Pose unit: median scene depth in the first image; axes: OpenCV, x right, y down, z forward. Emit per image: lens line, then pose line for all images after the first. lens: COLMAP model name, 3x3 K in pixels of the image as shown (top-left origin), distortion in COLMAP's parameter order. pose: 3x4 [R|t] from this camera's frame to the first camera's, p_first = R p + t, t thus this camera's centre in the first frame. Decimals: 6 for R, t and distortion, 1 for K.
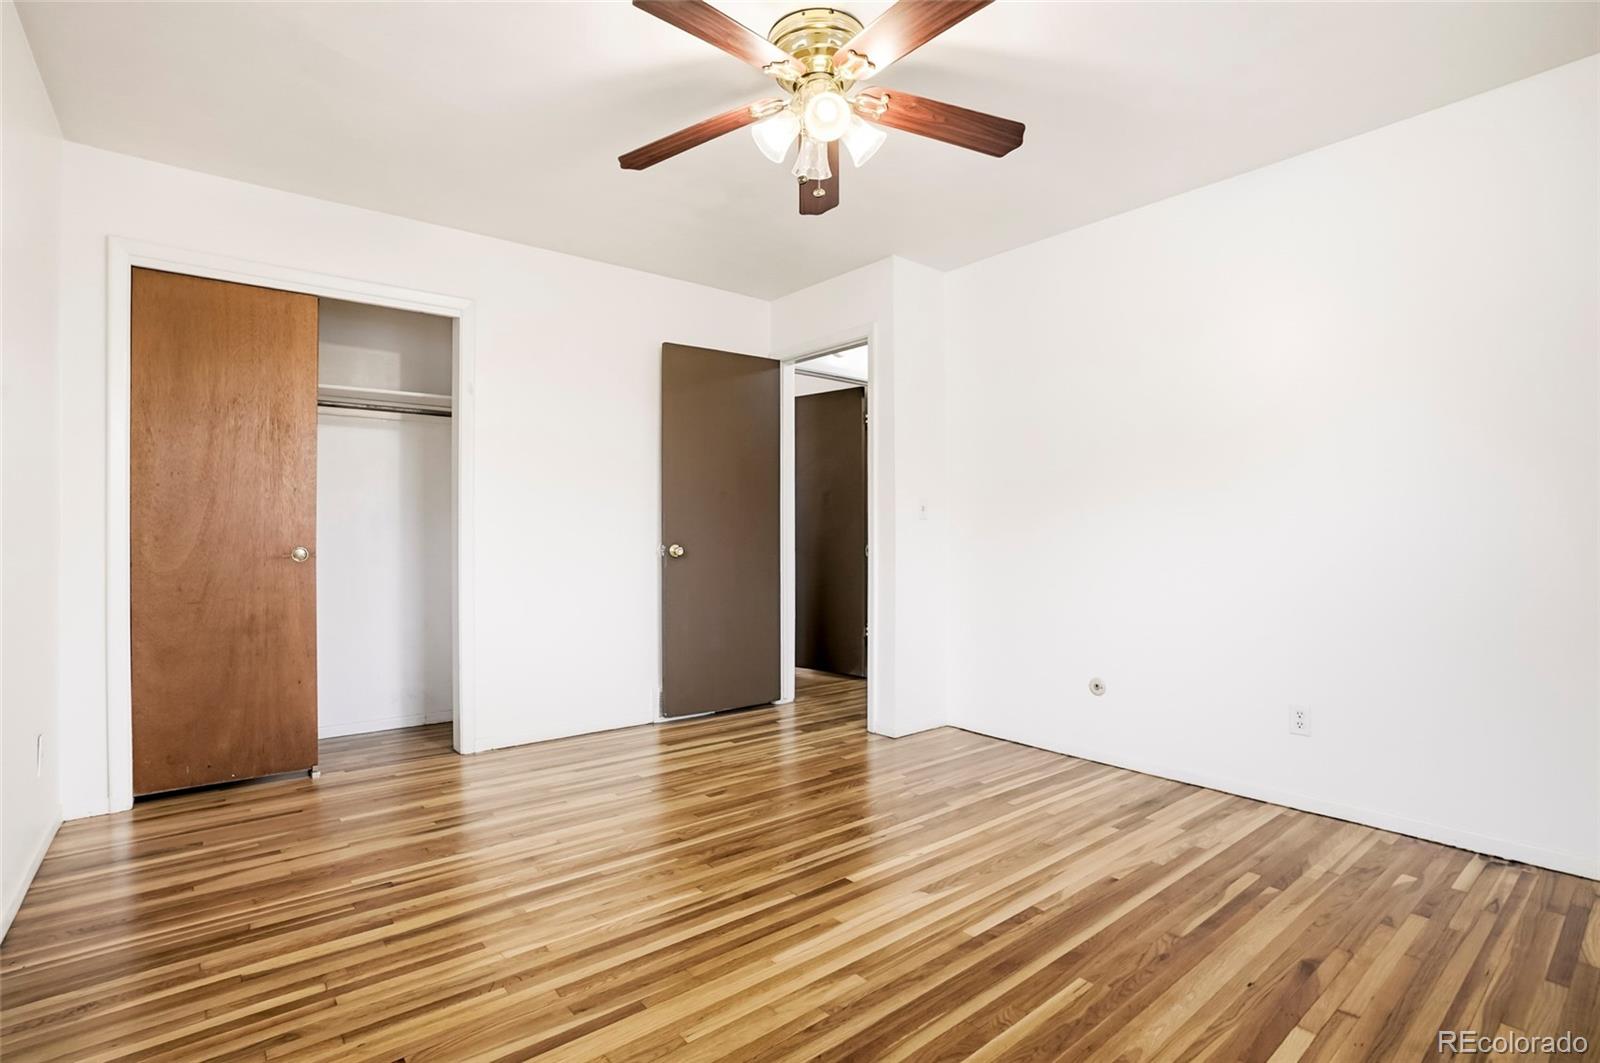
lens RADIAL K [[767.0, 0, 800.0], [0, 767.0, 531.5], [0, 0, 1]] dist [-0.052121, 0.000117]
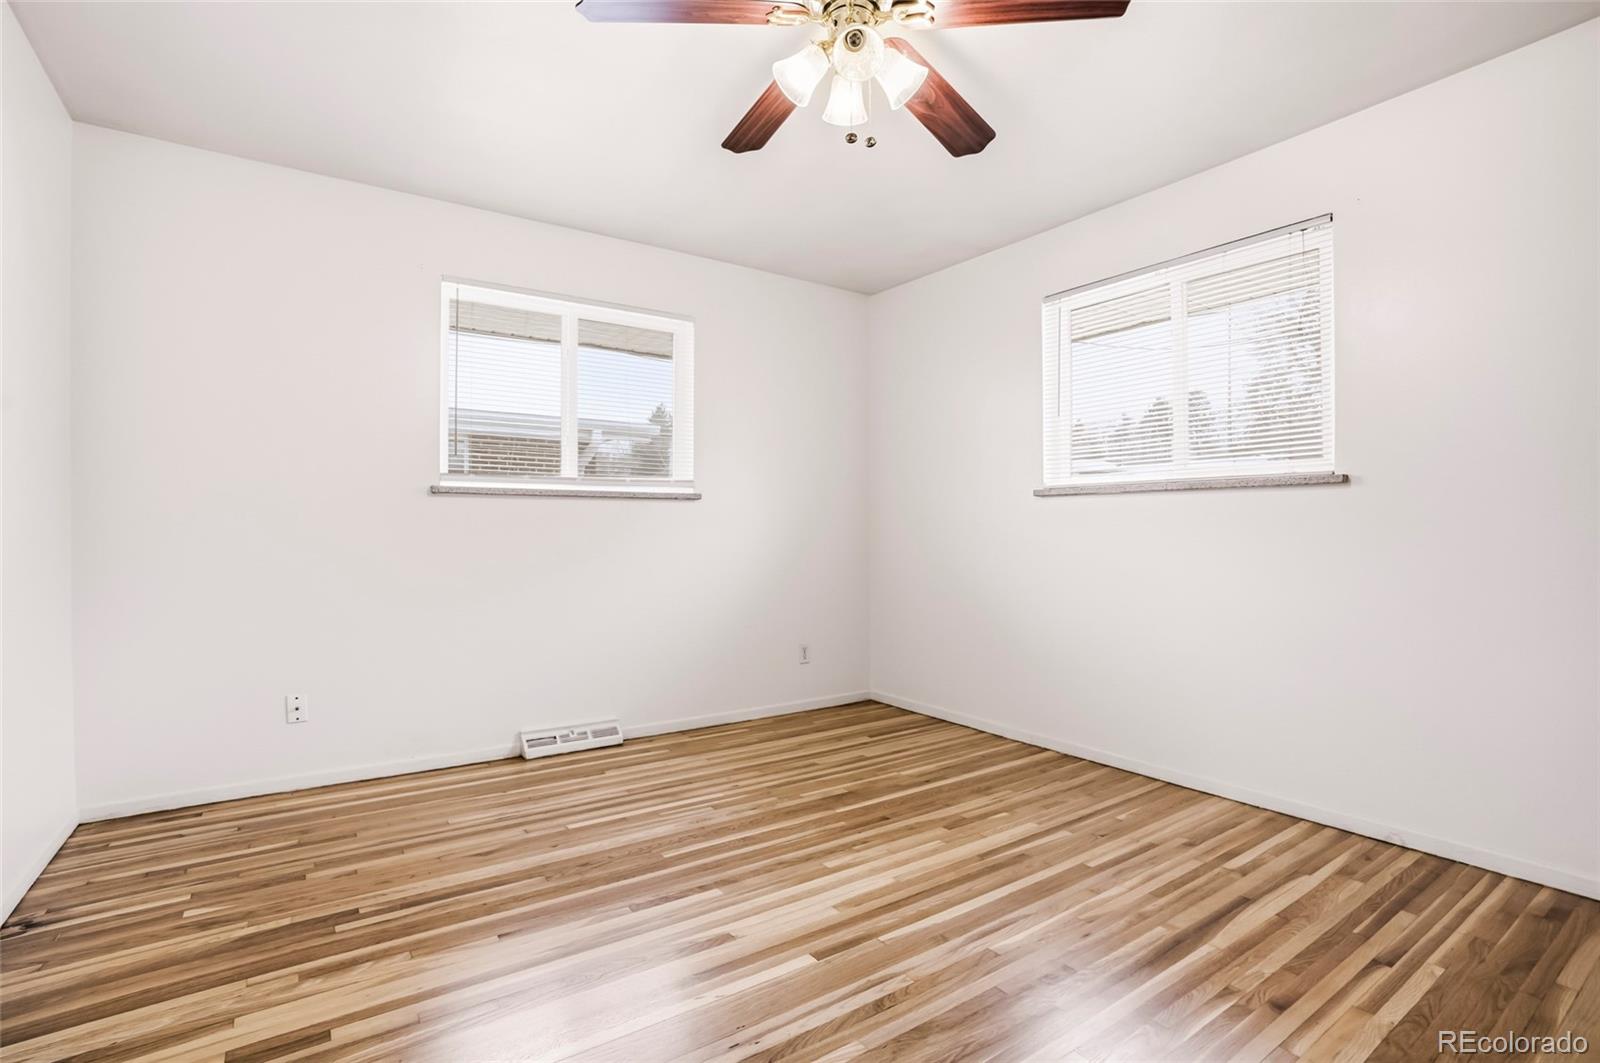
lens RADIAL K [[810.4, 0, 800.0], [0, 810.4, 531.5], [0, 0, 1]] dist [-0.020063, -0.000259]
pose [[-0.997336, 0.000572, 0.072944, 0.019427], [-0.000363, 0.999918, -0.012809, 0.020785], [-0.072946, -0.012801, -0.997254, 2.113912]]
